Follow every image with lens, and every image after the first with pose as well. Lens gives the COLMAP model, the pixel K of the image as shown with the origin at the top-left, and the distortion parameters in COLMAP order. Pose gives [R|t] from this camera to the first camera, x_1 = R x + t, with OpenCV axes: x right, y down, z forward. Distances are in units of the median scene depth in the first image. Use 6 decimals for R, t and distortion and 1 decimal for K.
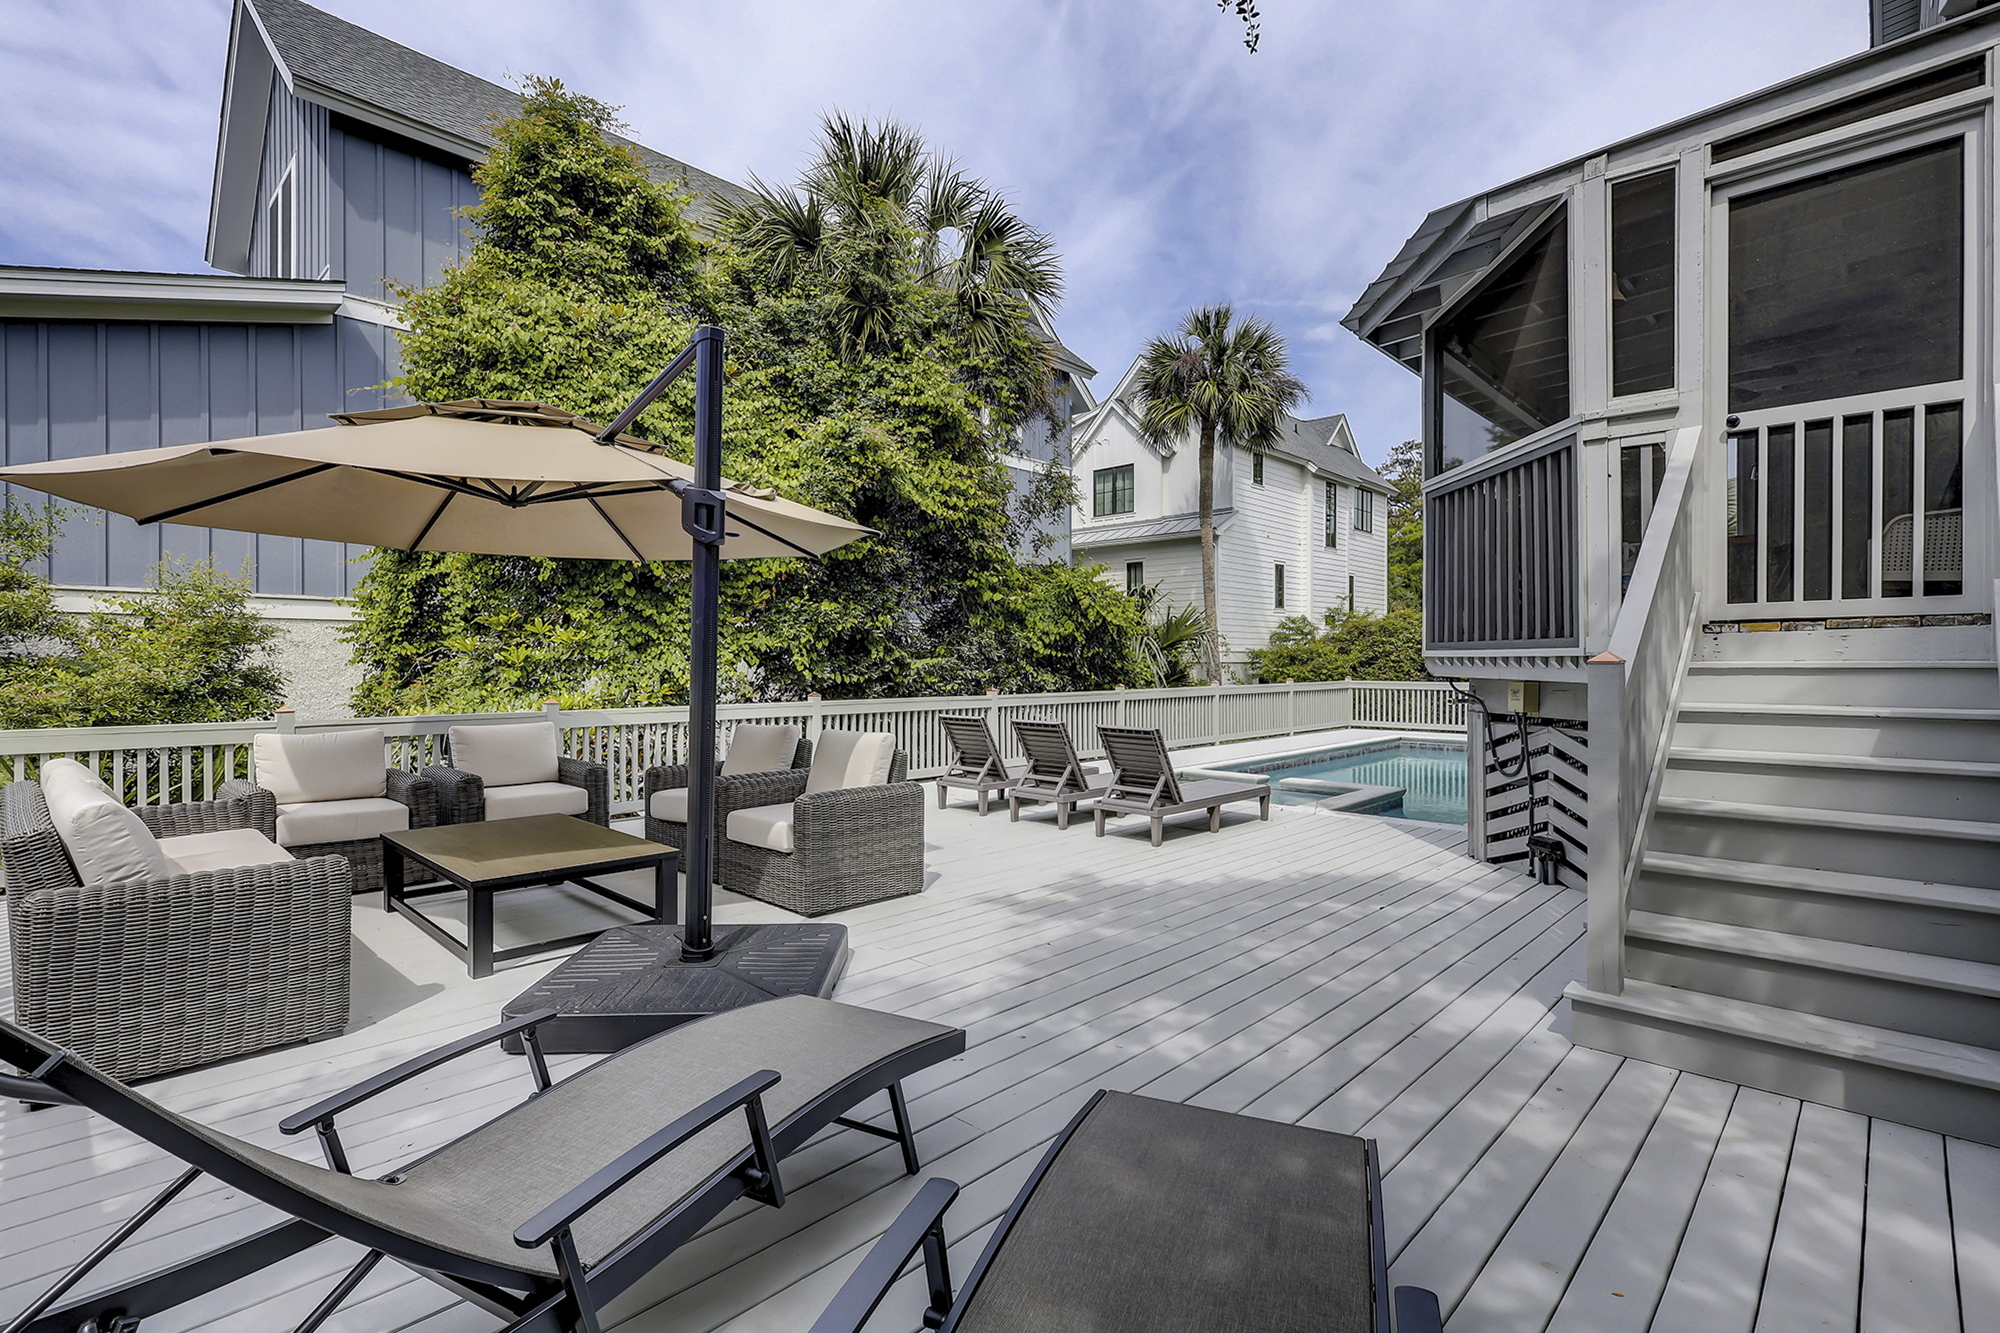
lens RADIAL K [[921.7, 0, 1000.0], [0, 921.7, 666.5], [0, 0, 1]] dist [-0.000080, 0.000561]
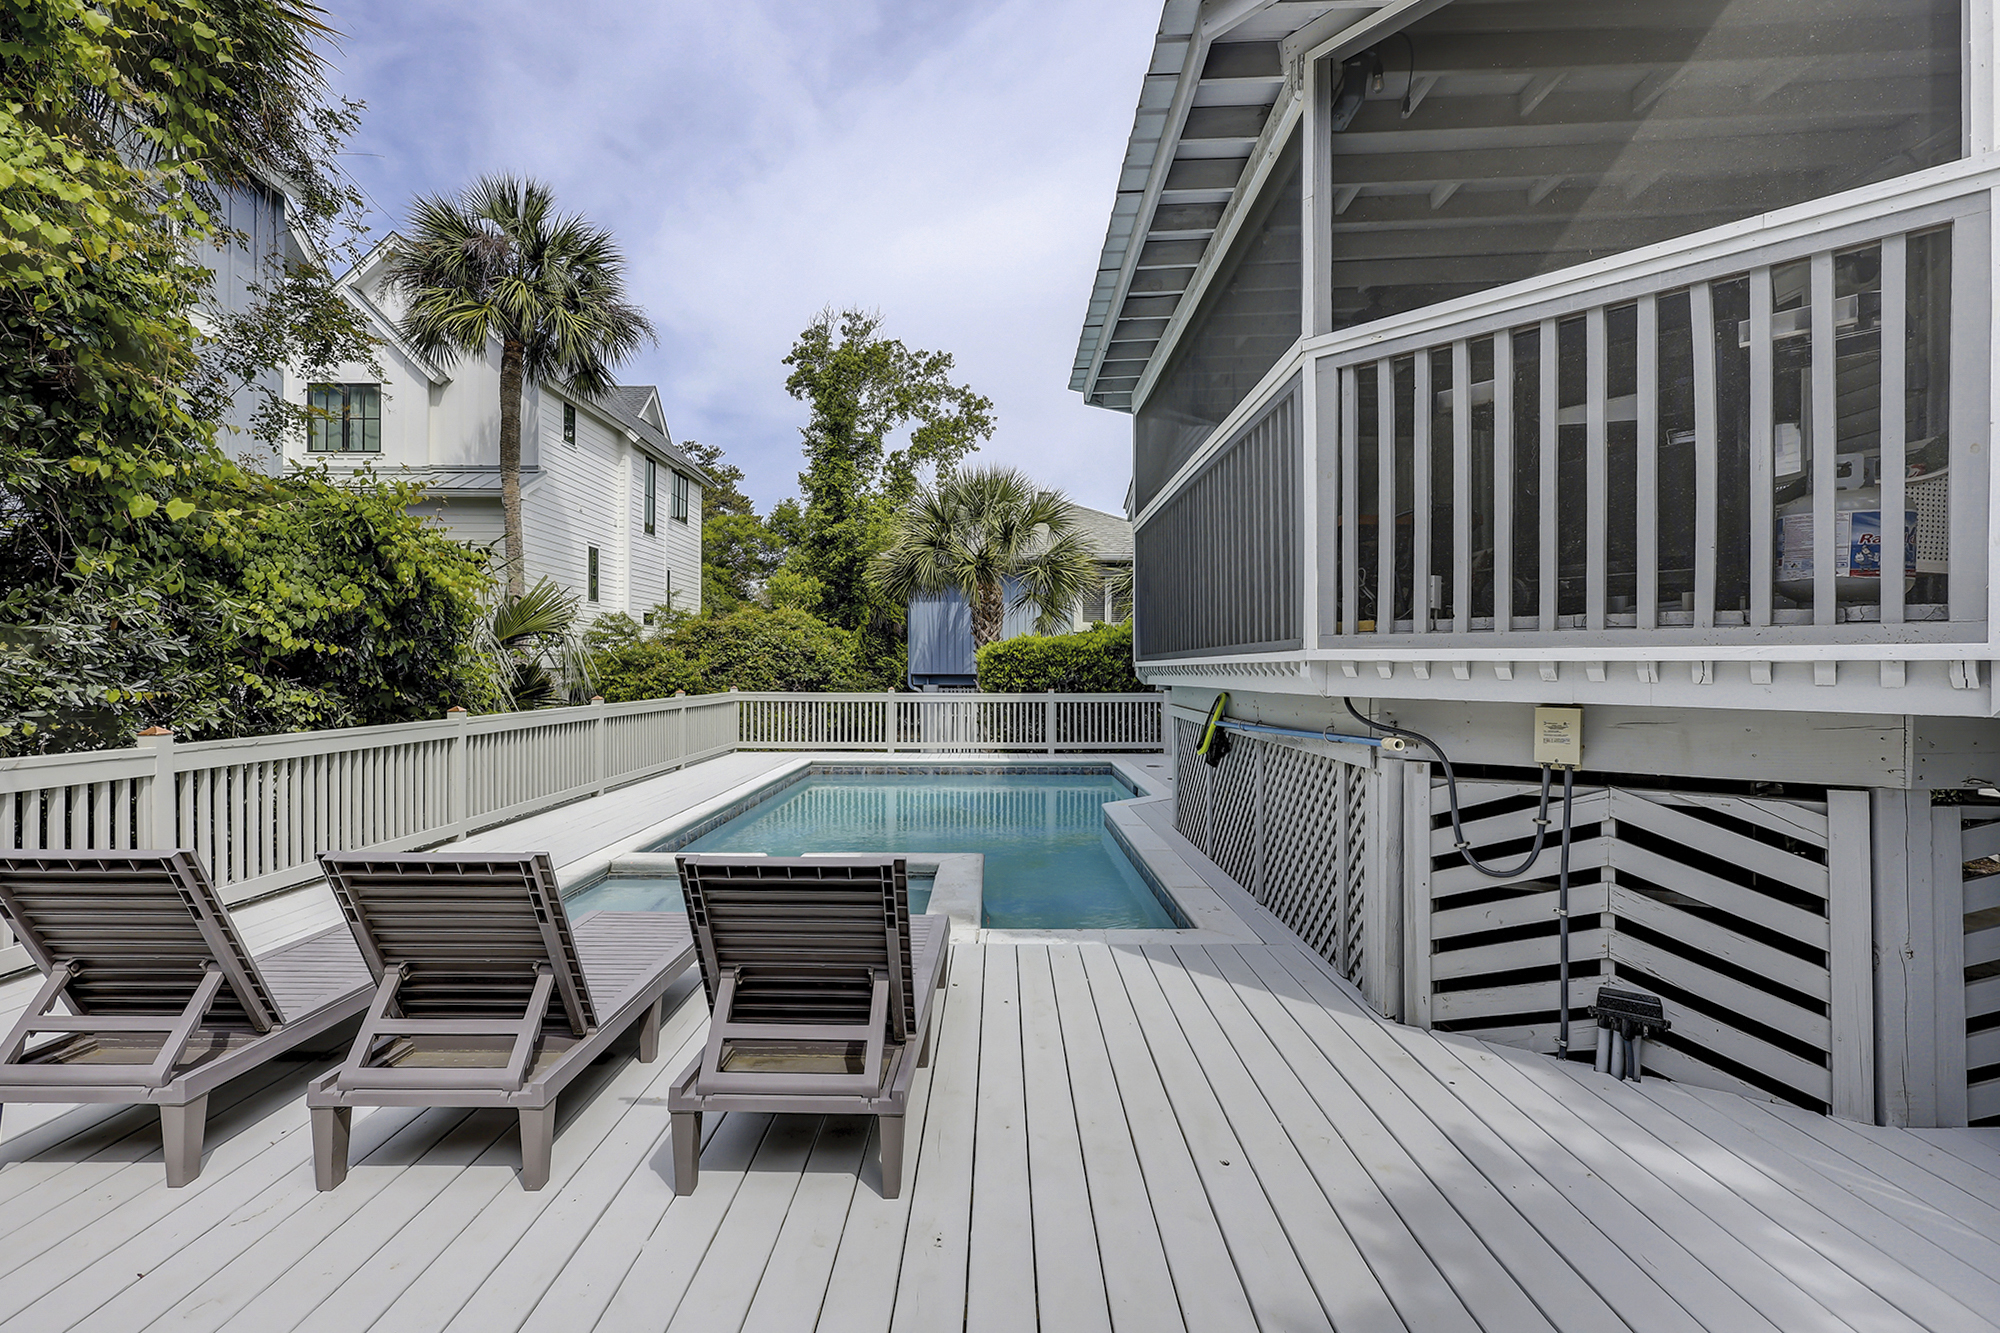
lens RADIAL K [[930.8, 0, 1000.0], [0, 930.8, 666.5], [0, 0, 1]] dist [0.002319, -0.000532]
pose [[0.716061, 0.005450, 0.698017, -0.033163], [-0.000640, 0.999974, -0.007152, -0.001723], [-0.698038, 0.004675, 0.716046, 0.490755]]
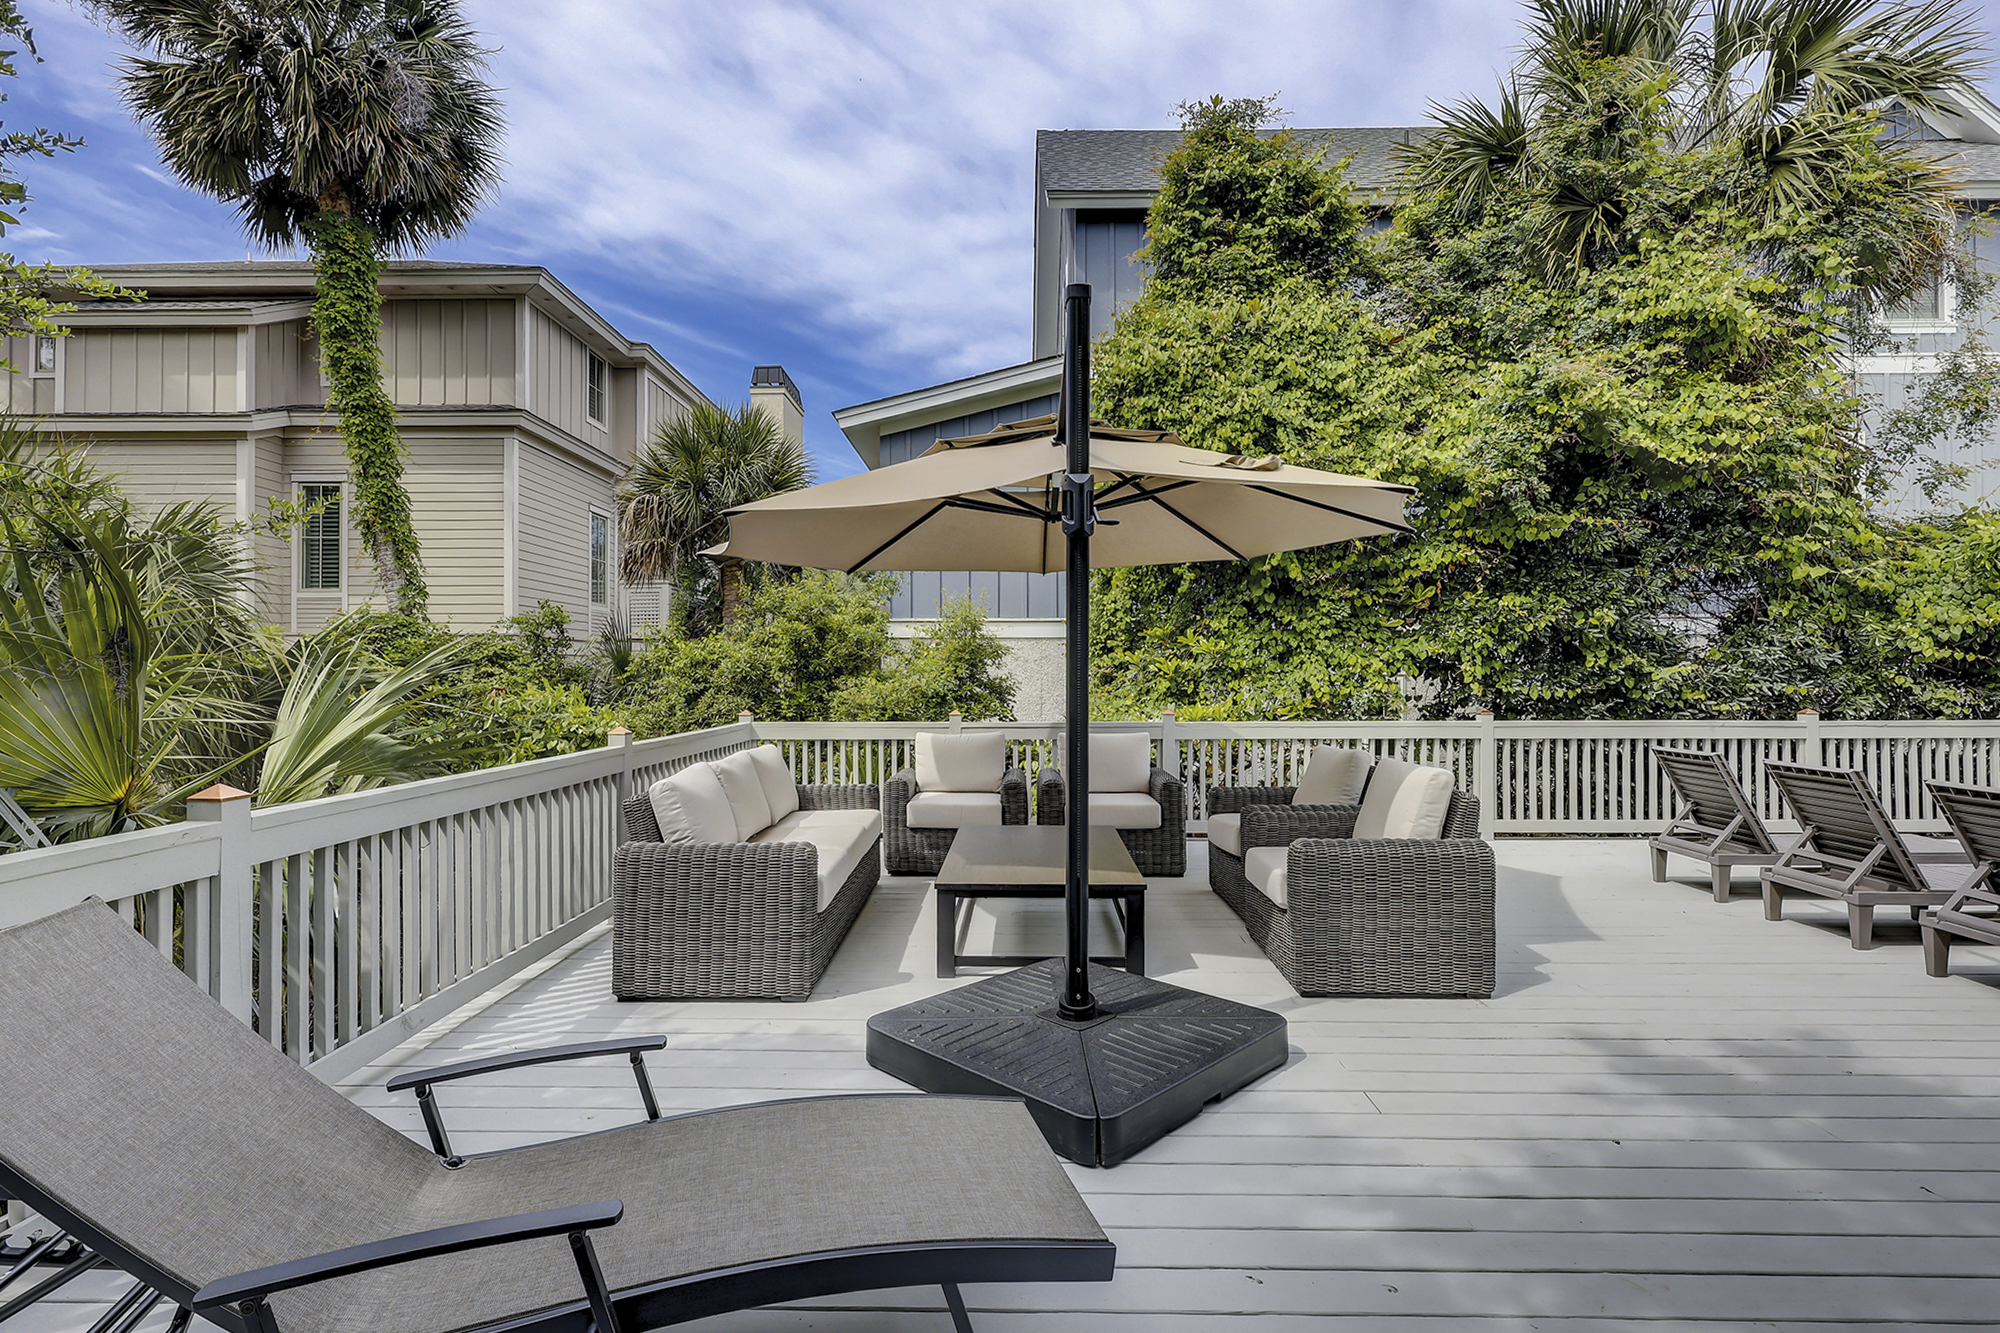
lens RADIAL K [[935.4, 0, 1045.4], [0, 935.4, 663.6], [0, 0, 1]] dist [-0.000181, 0.001230]
pose [[0.682159, -0.009615, -0.731141, 0.123308], [-0.000304, 0.999910, -0.013433, -0.000789], [0.731204, 0.009385, 0.682094, 0.155425]]
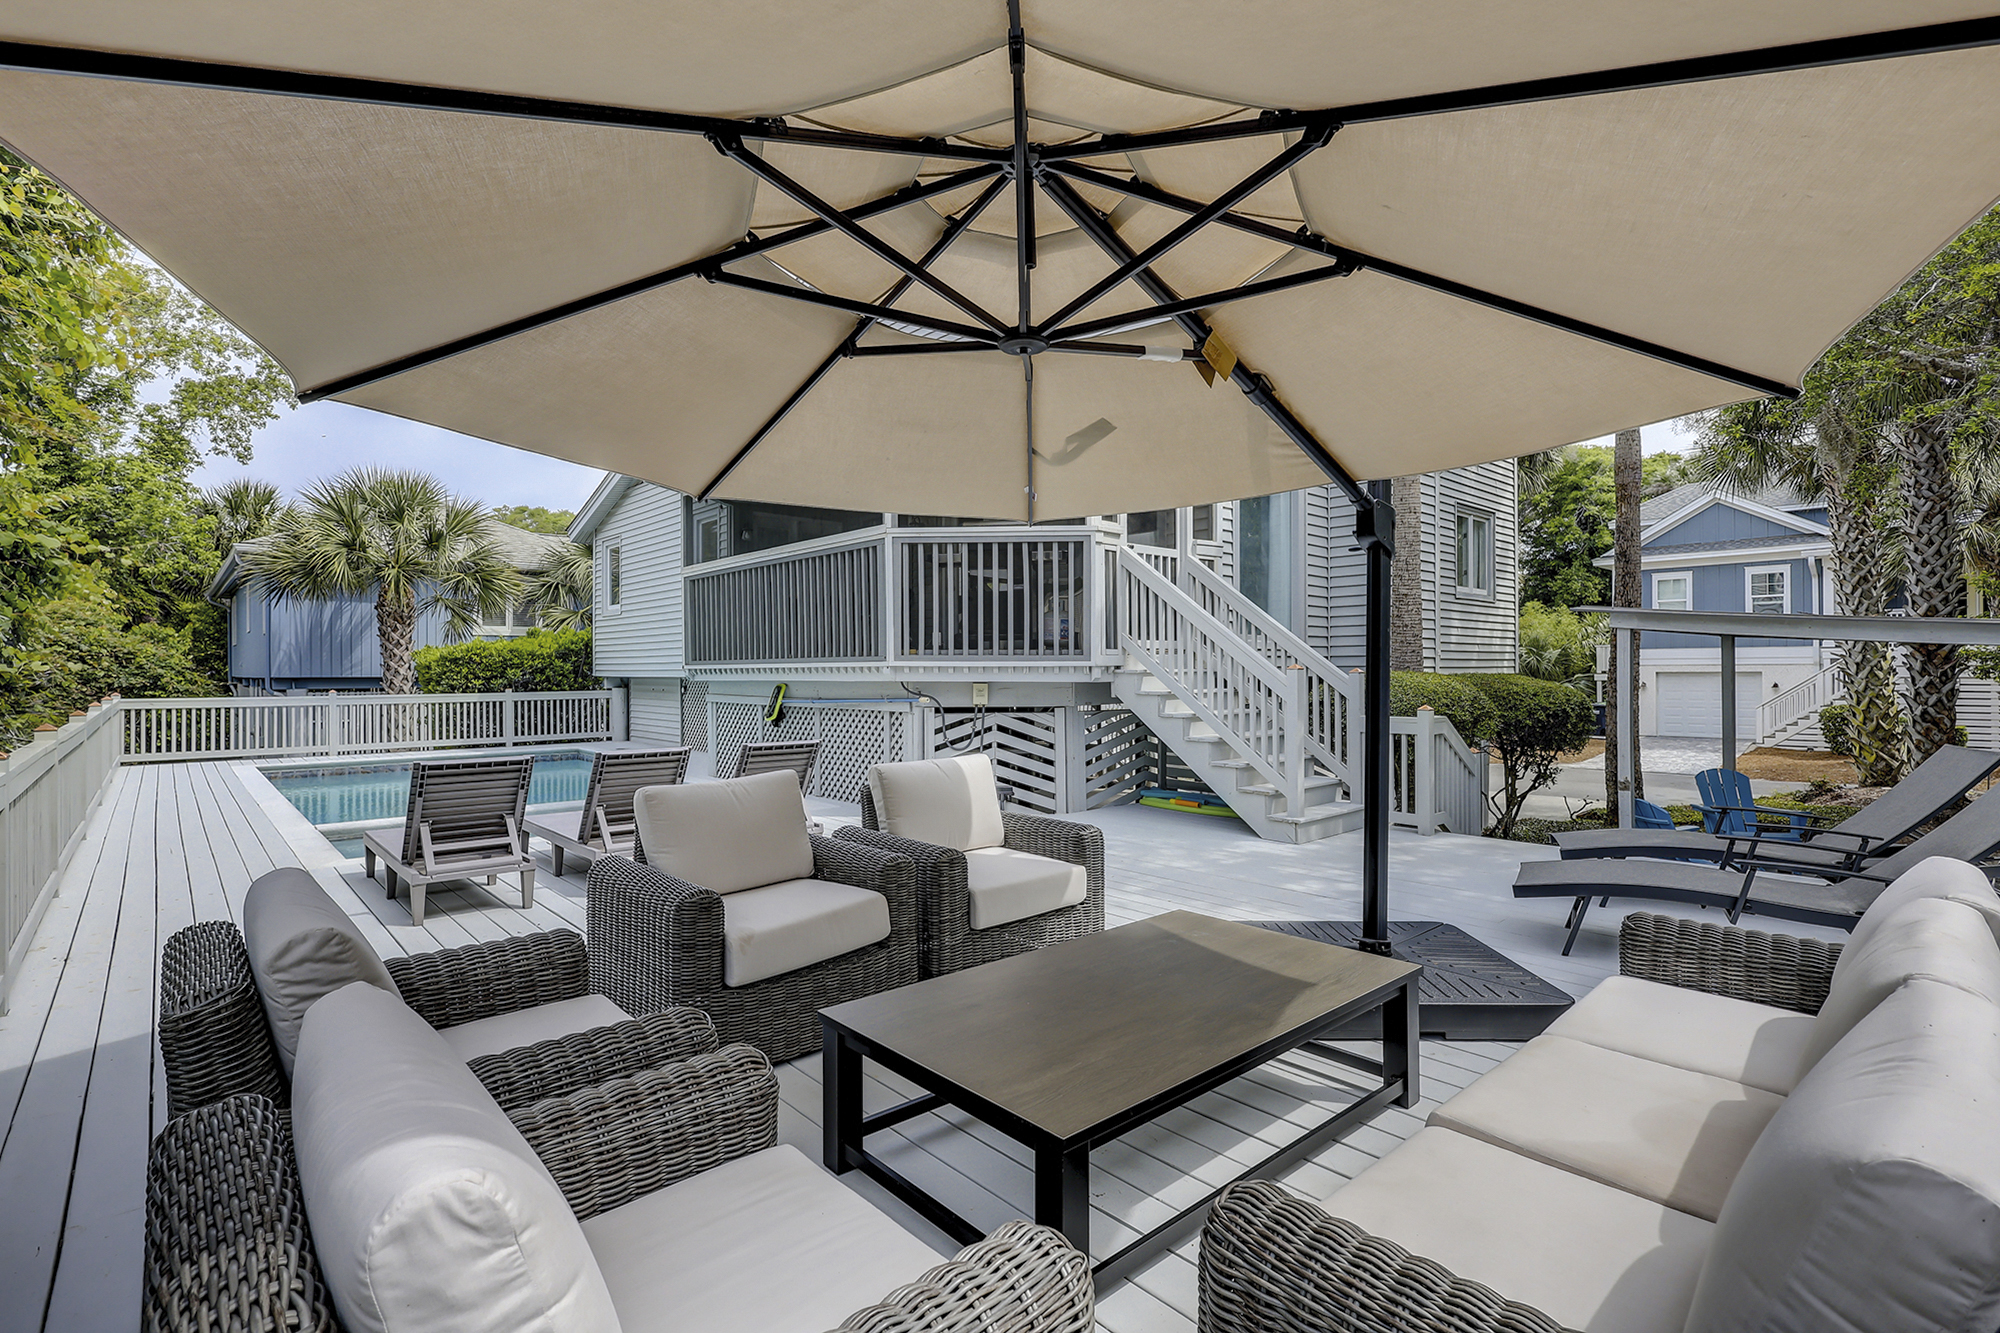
lens RADIAL K [[930.8, 0, 1000.0], [0, 930.8, 666.5], [0, 0, 1]] dist [0.002319, -0.000532]
pose [[0.064550, 0.005115, 0.997901, -0.532556], [0.007260, 0.999958, -0.005596, -0.000922], [-0.997888, 0.007606, 0.064510, 0.512898]]
